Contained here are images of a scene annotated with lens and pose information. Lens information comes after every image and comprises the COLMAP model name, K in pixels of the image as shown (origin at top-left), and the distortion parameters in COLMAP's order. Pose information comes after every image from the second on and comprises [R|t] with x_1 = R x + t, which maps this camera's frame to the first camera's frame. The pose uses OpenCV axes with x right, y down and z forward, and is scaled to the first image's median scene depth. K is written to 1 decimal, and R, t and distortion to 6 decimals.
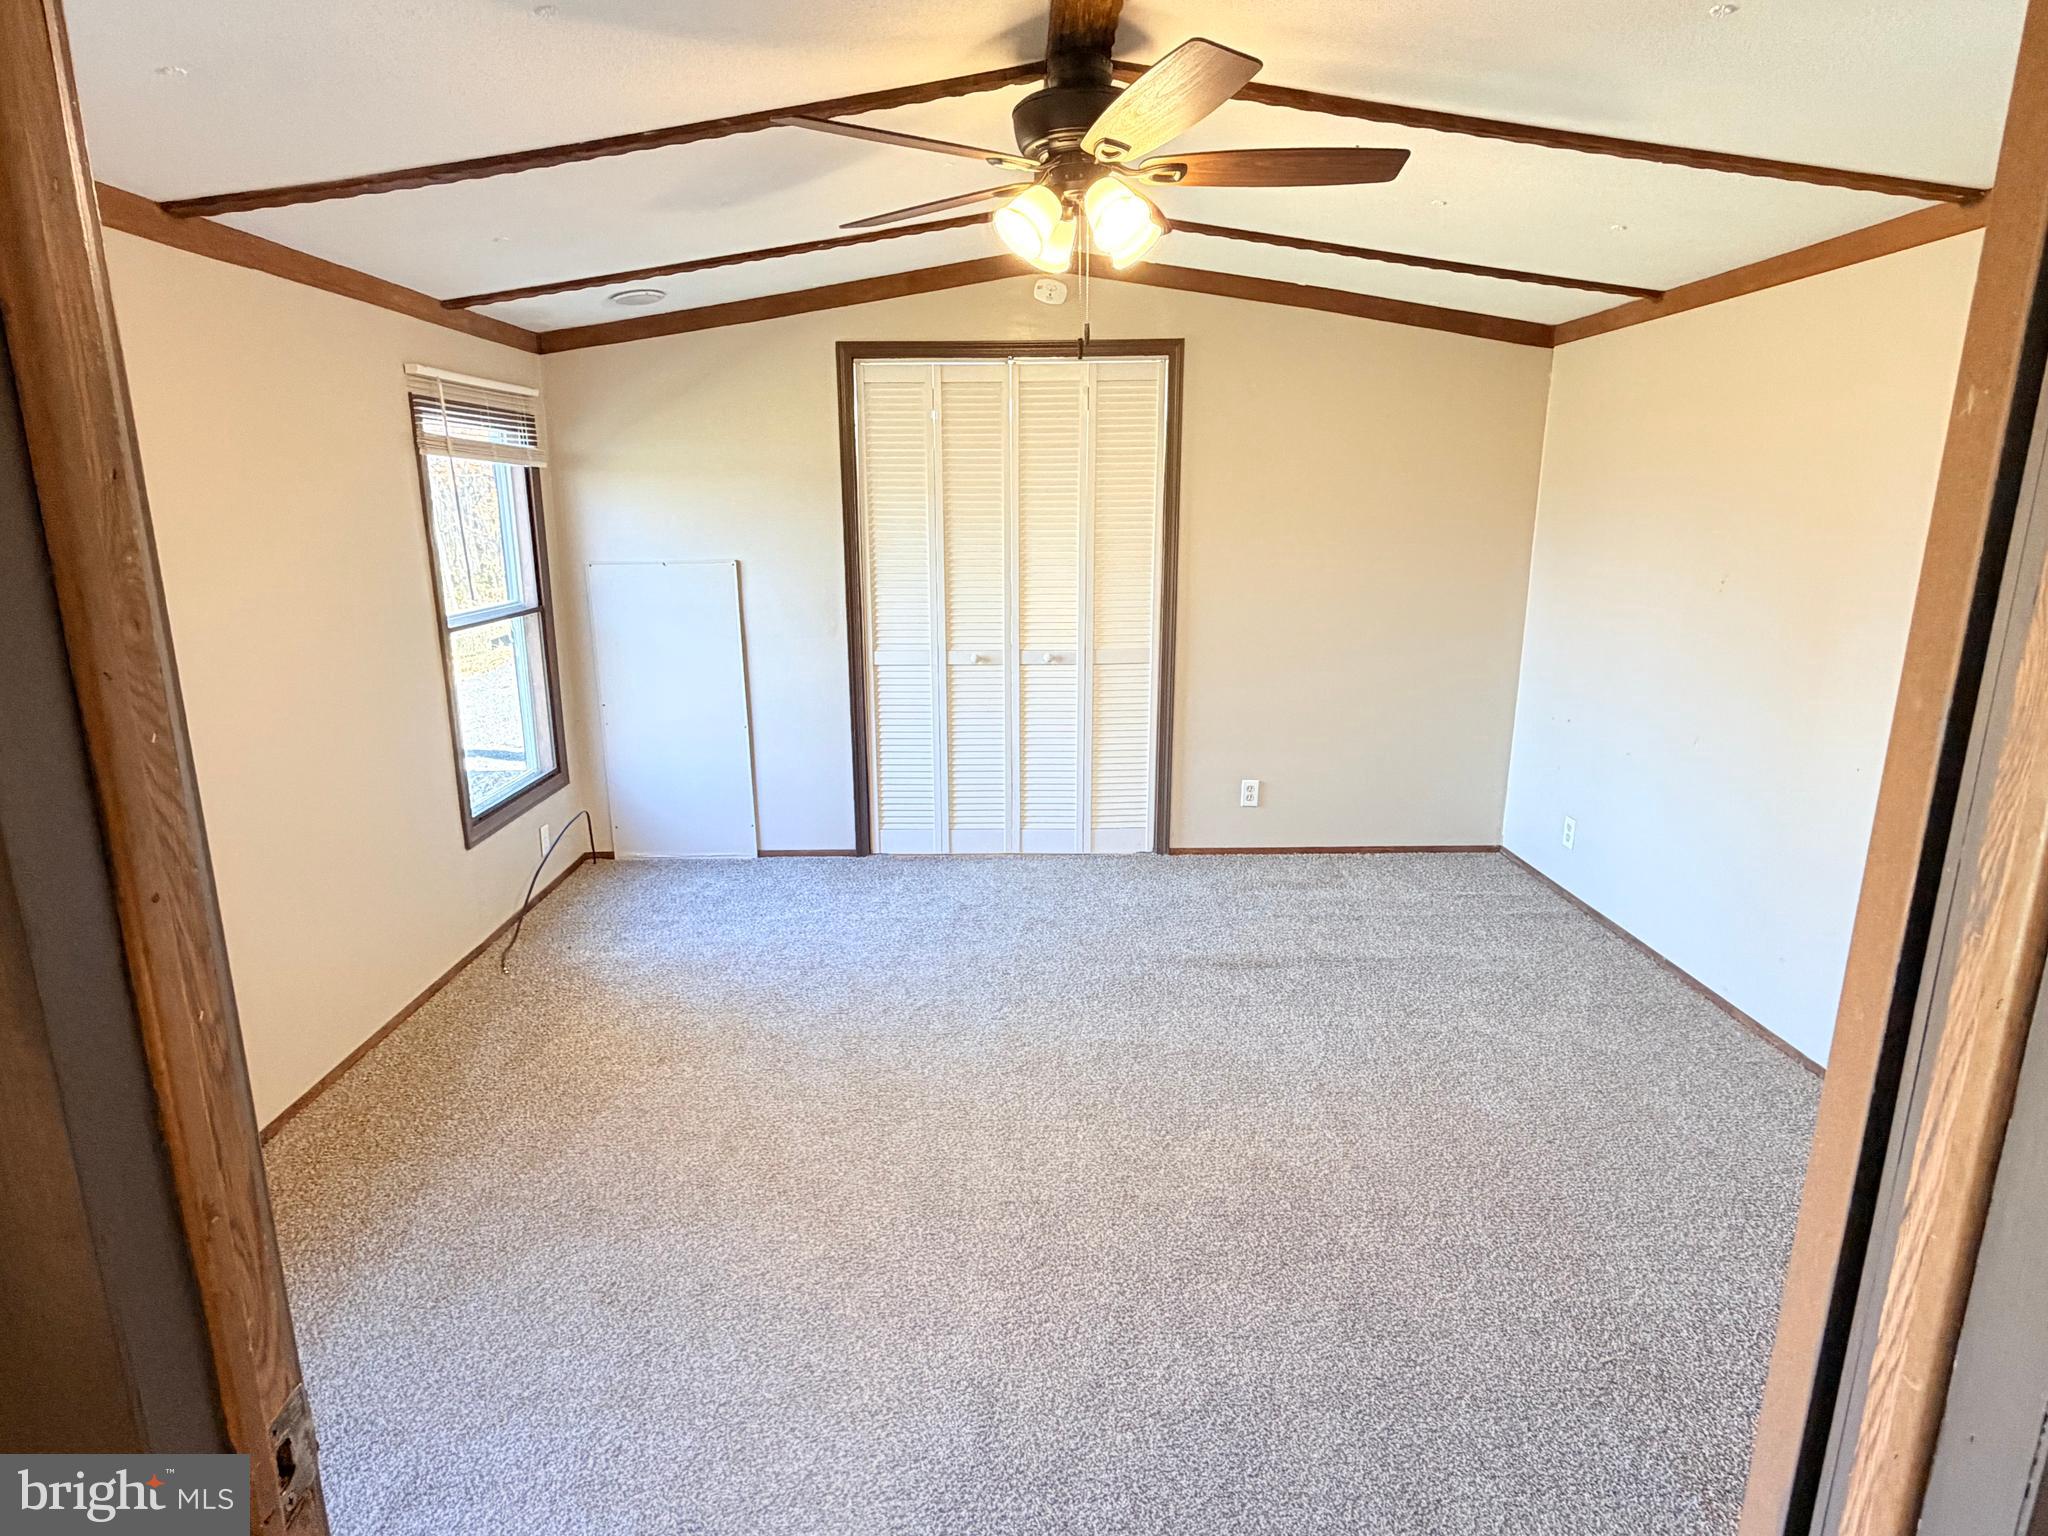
lens RADIAL K [[1105.3, 0, 1019.2], [0, 1105.3, 764.3], [0, 0, 1]] dist [-0.007798, -0.000018]
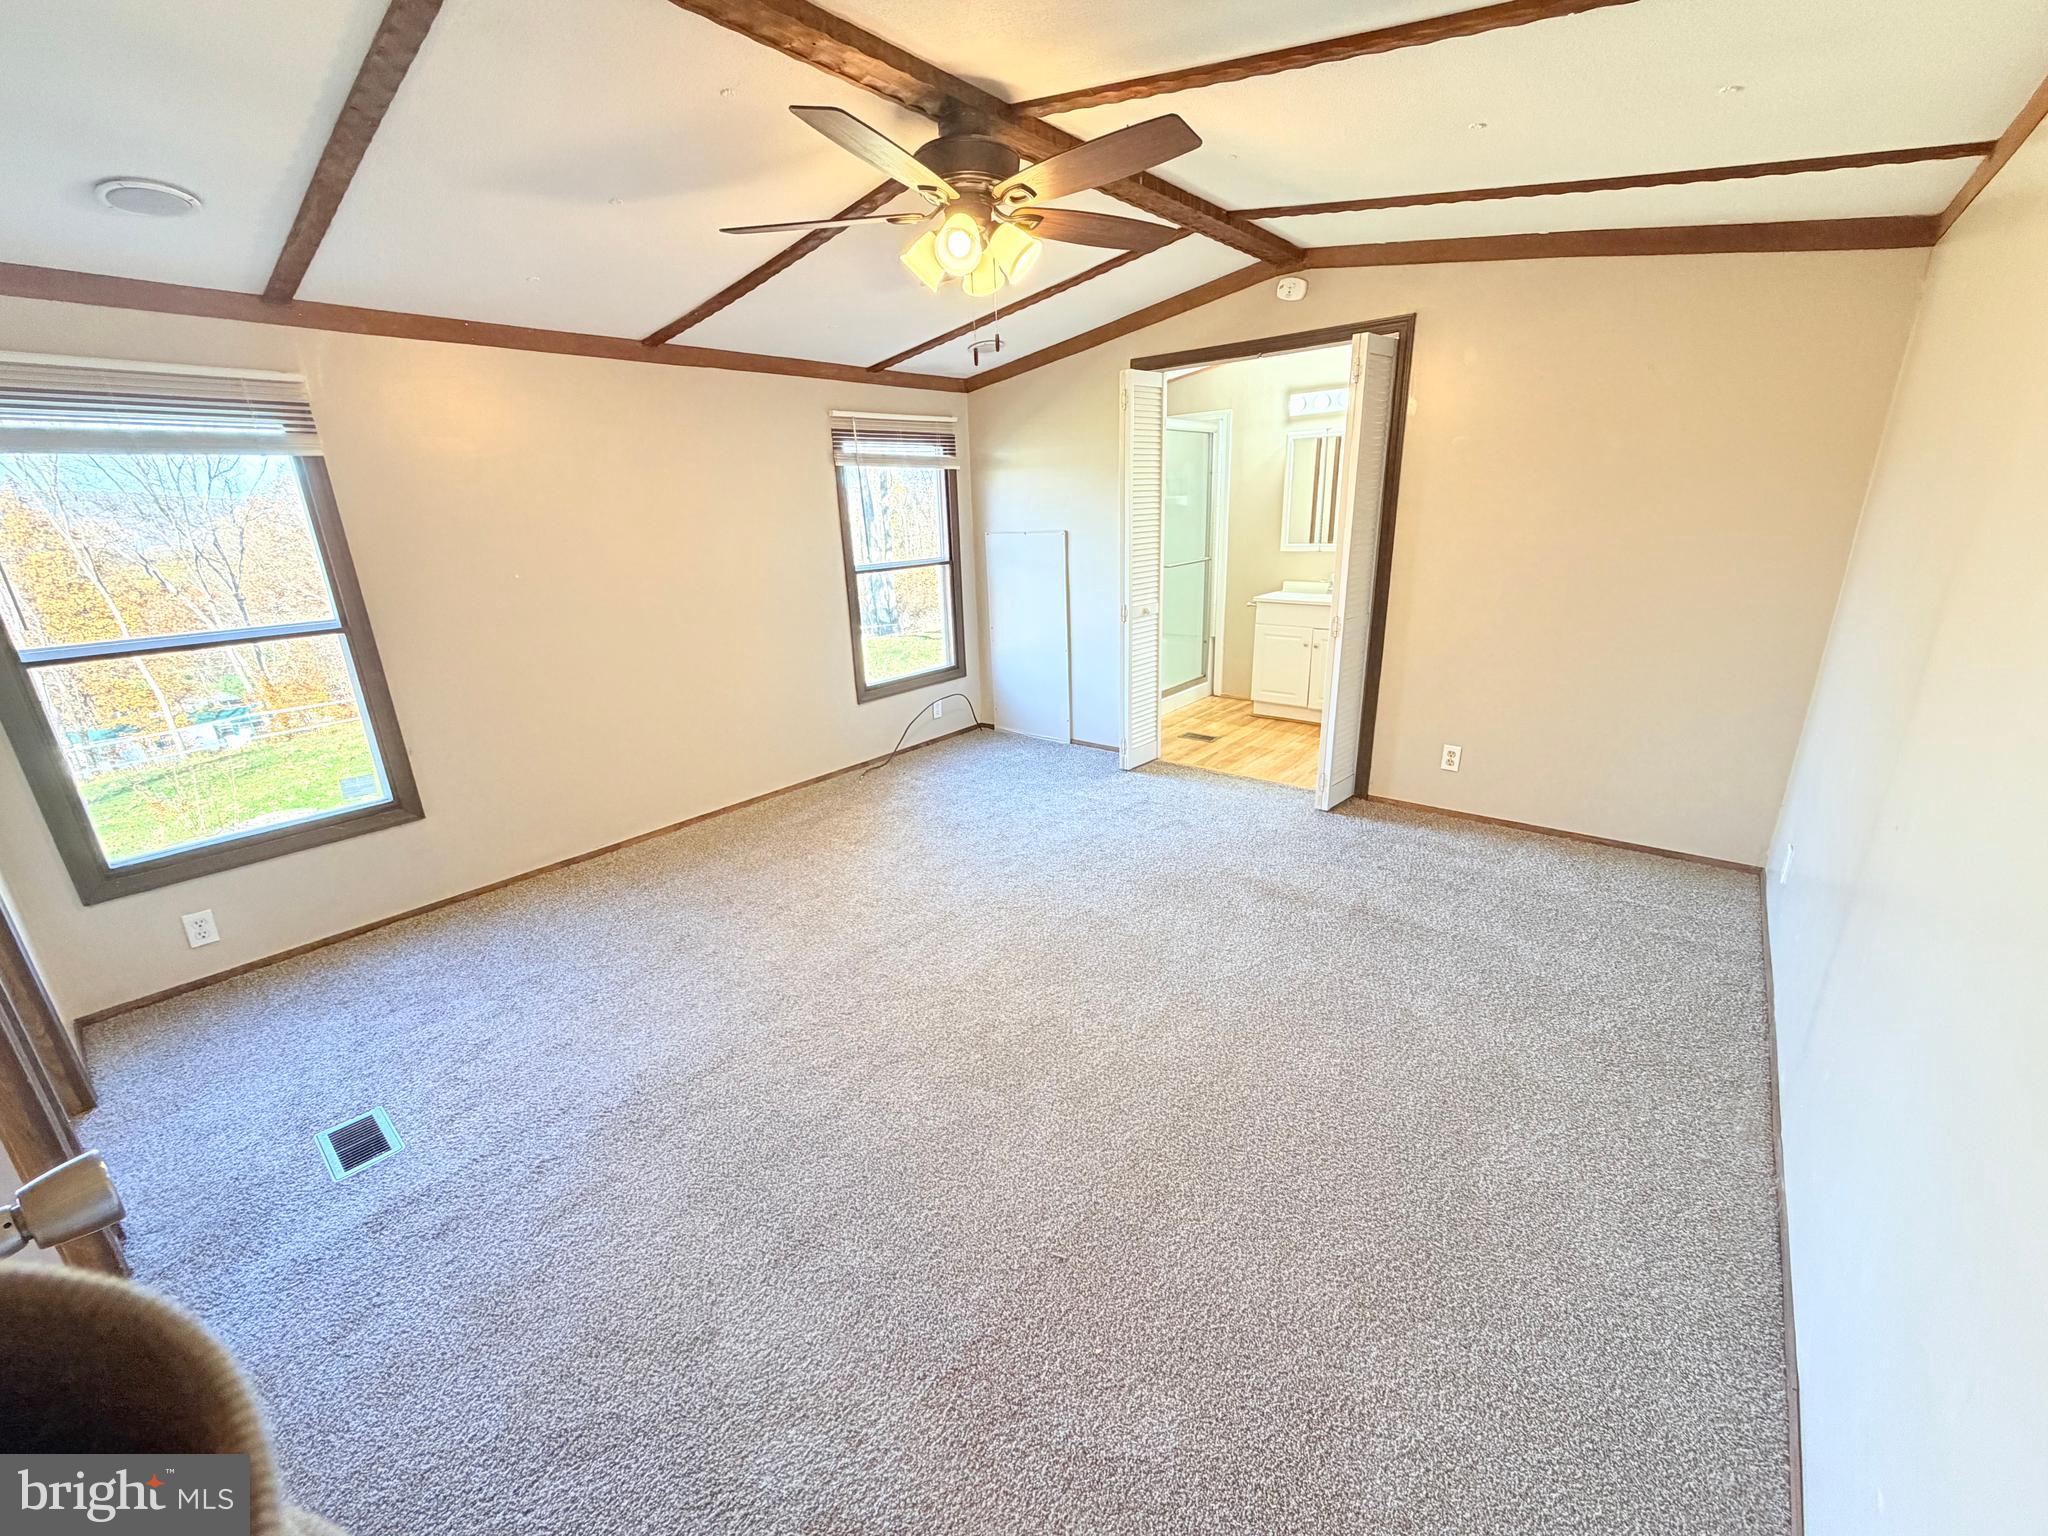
lens RADIAL K [[818.9, 0, 1023.3], [0, 818.9, 766.2], [0, 0, 1]] dist [-0.000360, 0.000761]
pose [[0.767300, 0.178124, -0.616054, 0.421099], [-0.119008, 0.983515, 0.136145, -0.026849], [0.630149, -0.031149, 0.775849, 0.154659]]
